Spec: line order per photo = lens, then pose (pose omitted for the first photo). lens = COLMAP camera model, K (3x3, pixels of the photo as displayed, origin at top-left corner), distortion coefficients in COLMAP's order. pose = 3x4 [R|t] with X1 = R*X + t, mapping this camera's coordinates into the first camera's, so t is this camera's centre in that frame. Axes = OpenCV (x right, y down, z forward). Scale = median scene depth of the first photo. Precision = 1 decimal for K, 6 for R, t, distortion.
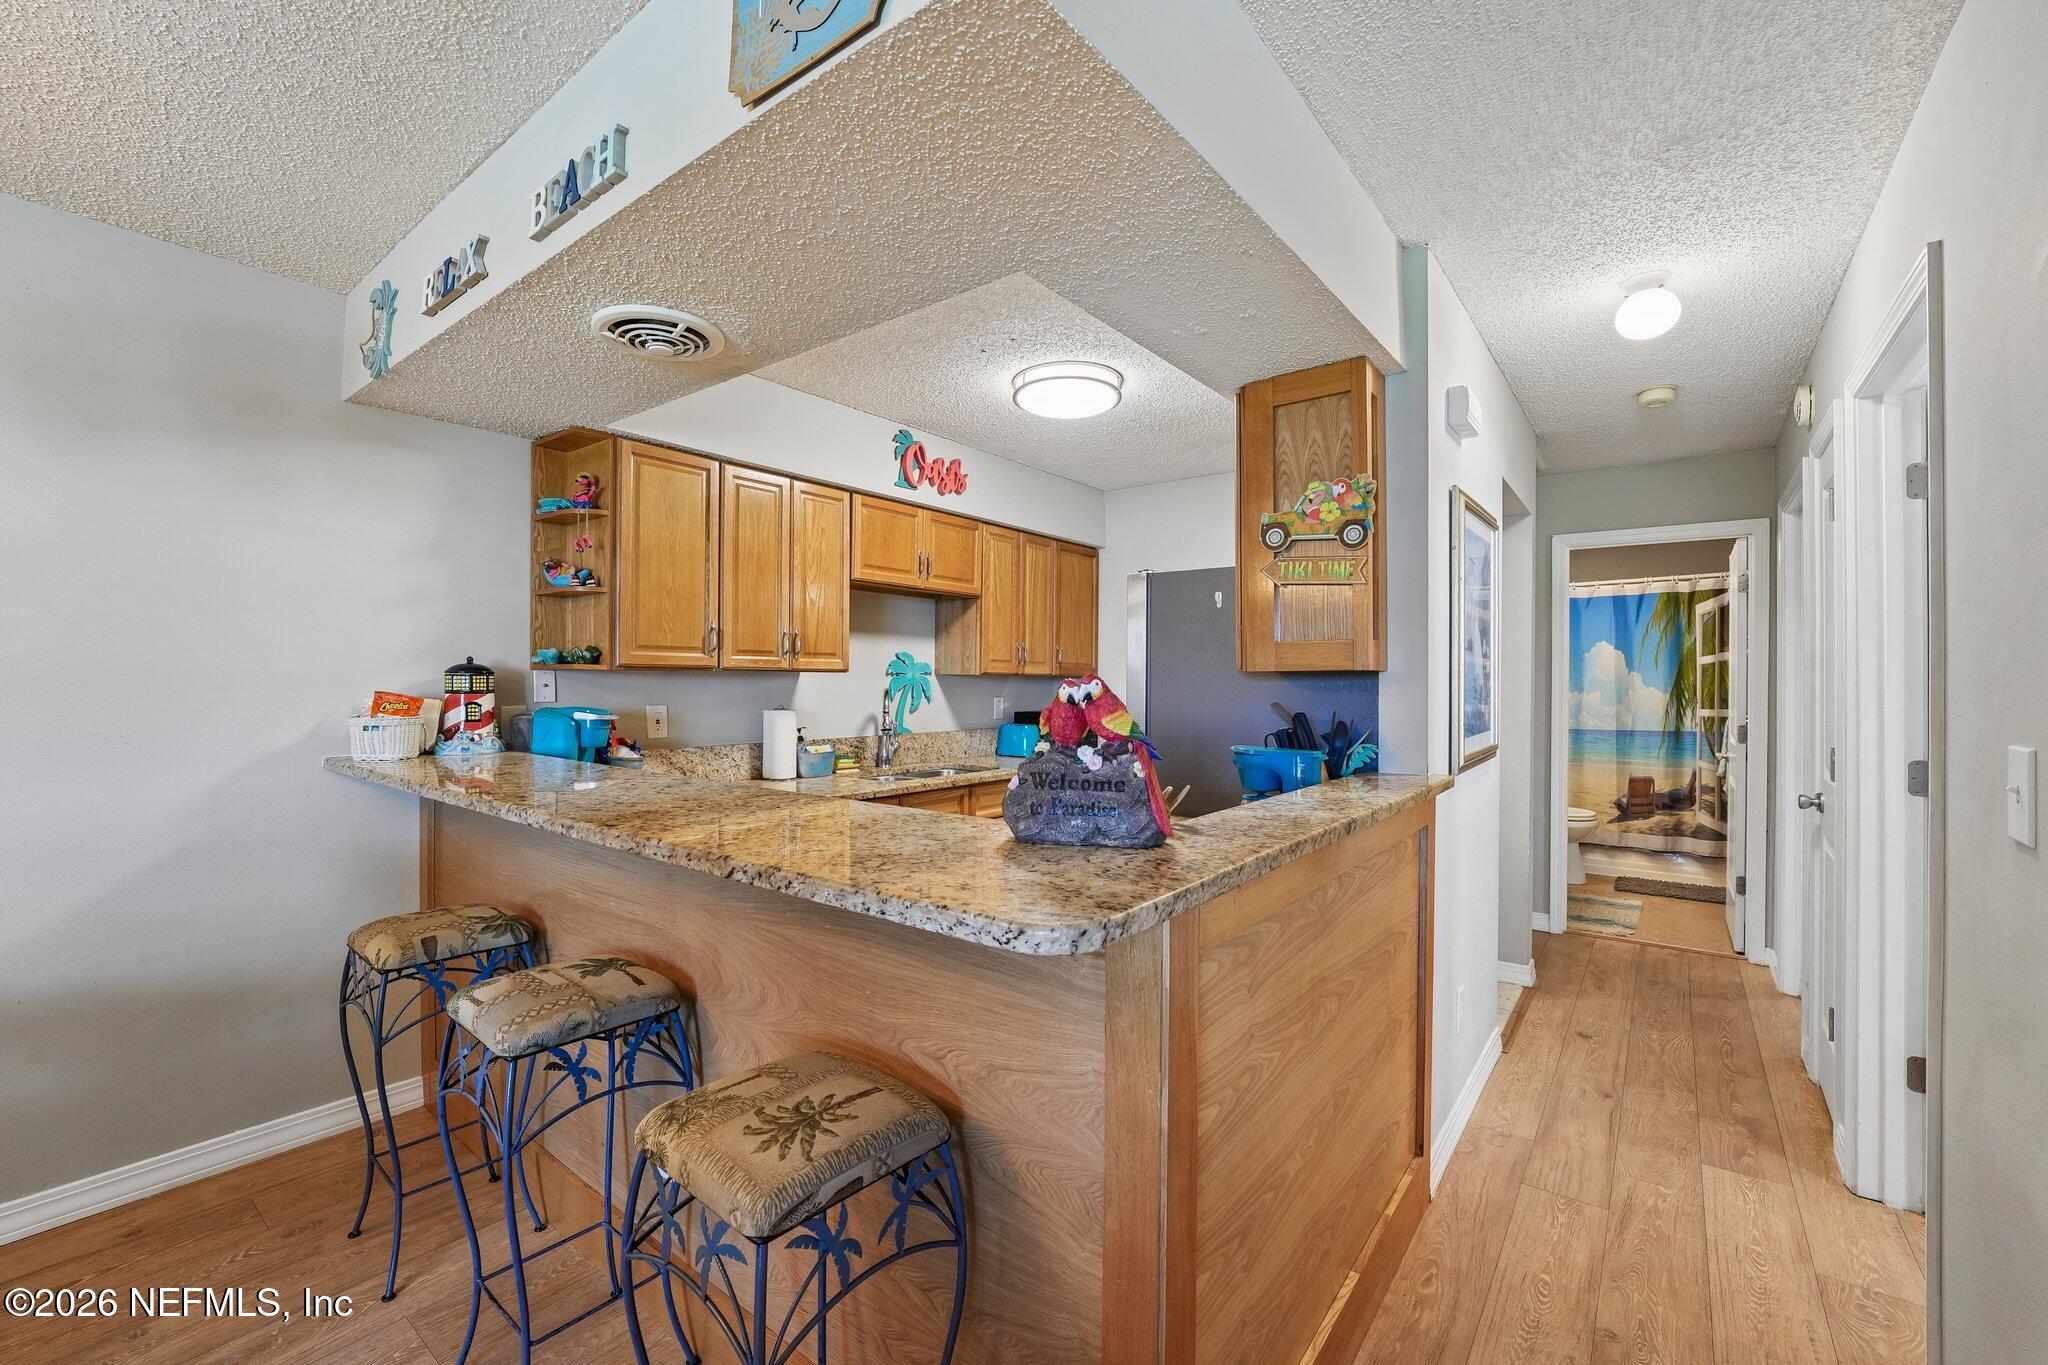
lens RADIAL K [[846.6, 0, 1038.7], [0, 846.6, 689.7], [0, 0, 1]] dist [-0.010718, 0.000115]
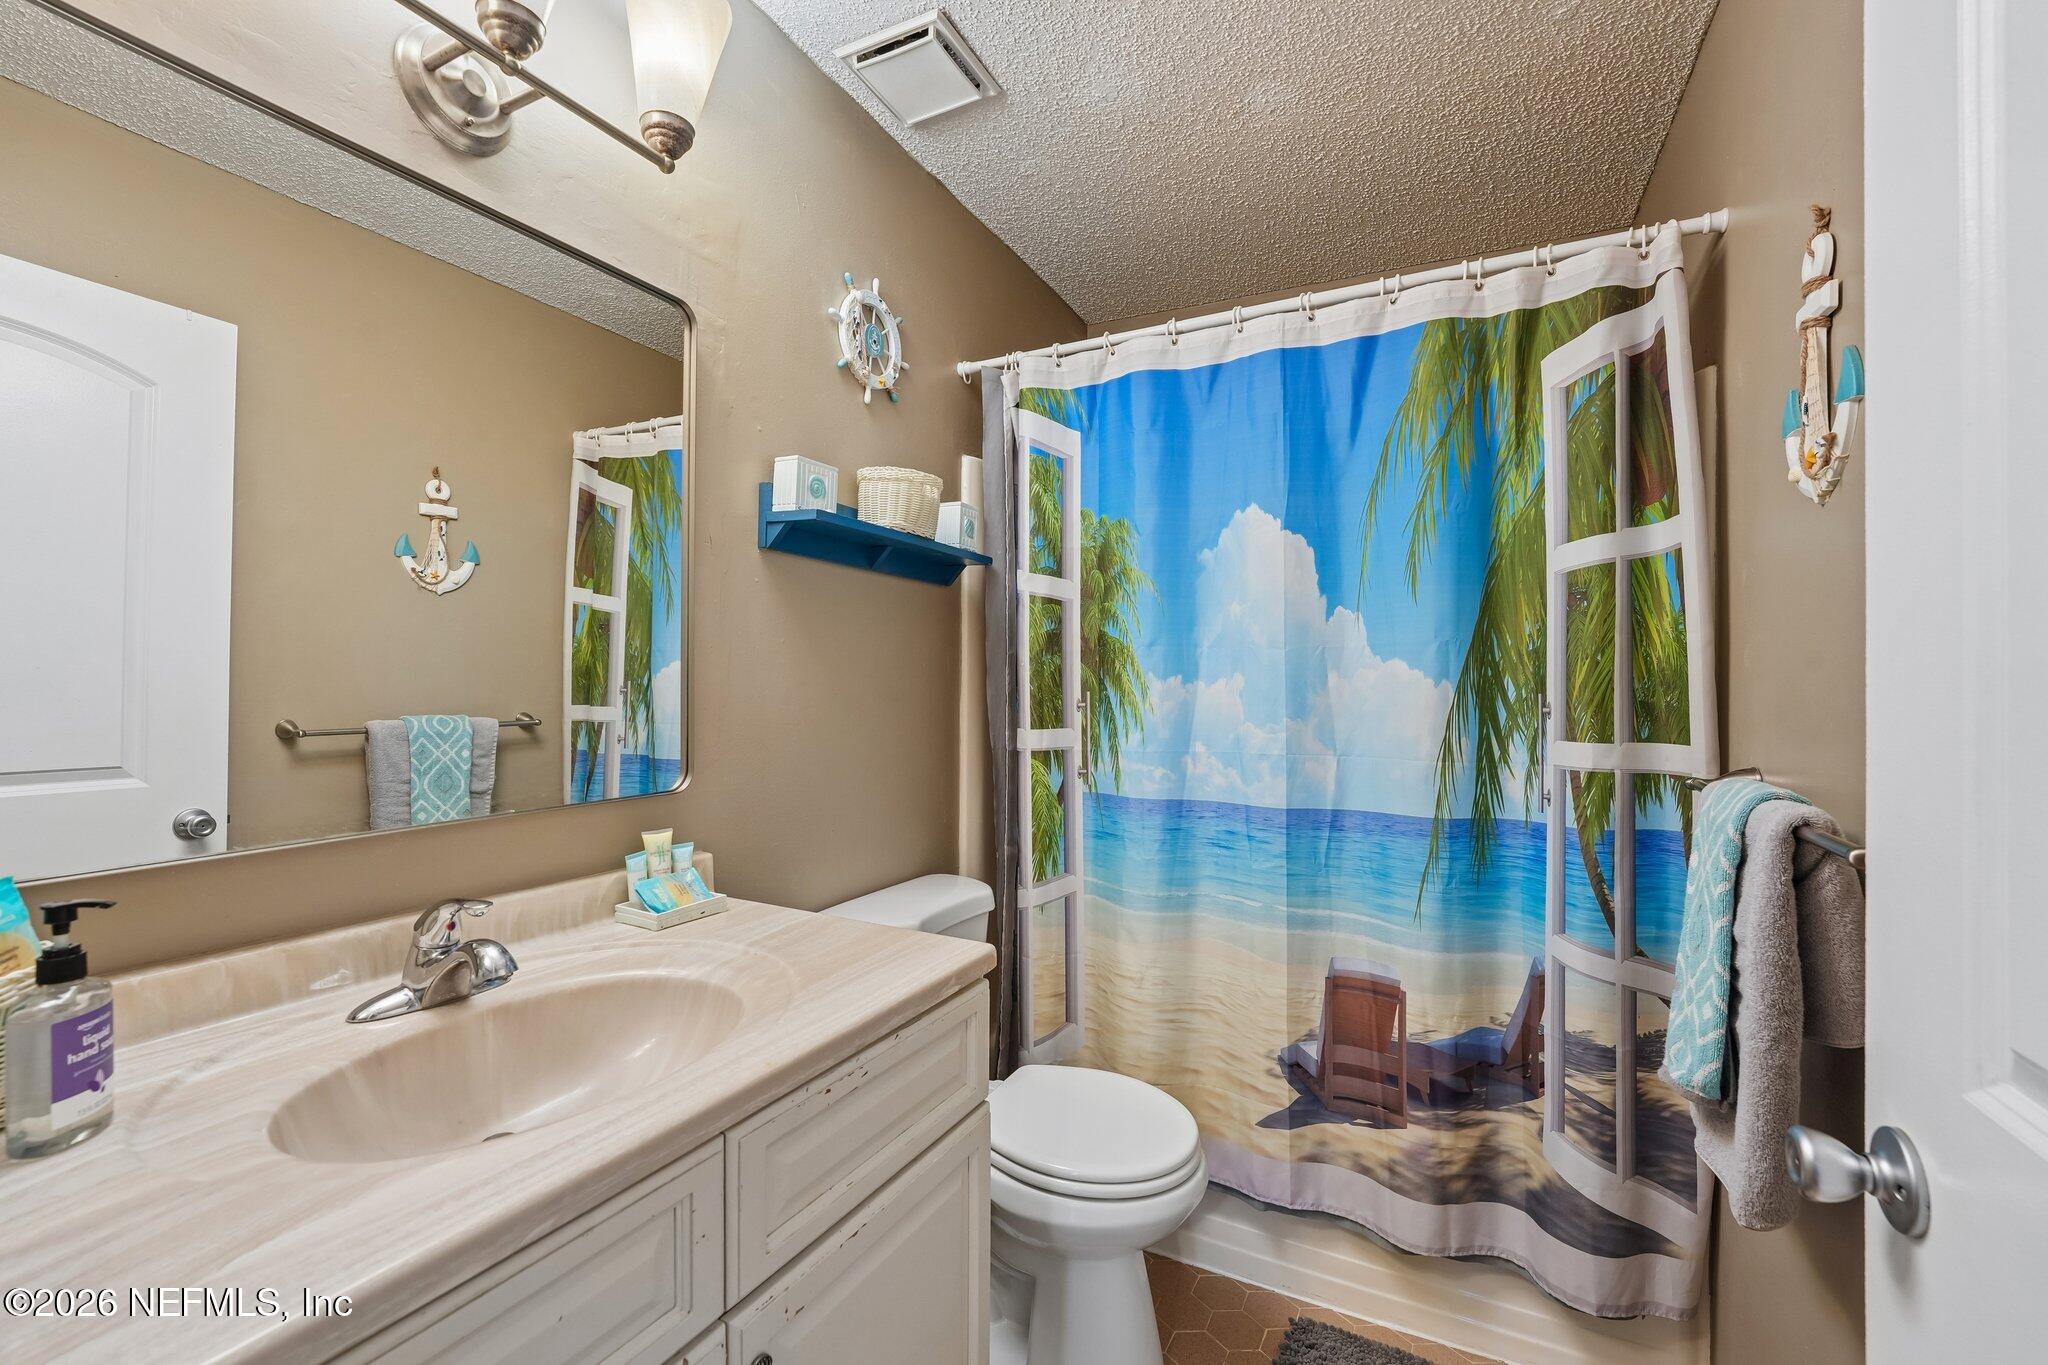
lens RADIAL K [[846.6, 0, 1011.3], [0, 846.6, 678.8], [0, 0, 1]] dist [-0.010718, 0.000115]
pose [[0.986729, 0.008172, 0.162172, 0.561001], [-0.006696, 0.999931, -0.009647, 0.007183], [-0.162239, 0.008433, 0.986715, 0.750253]]
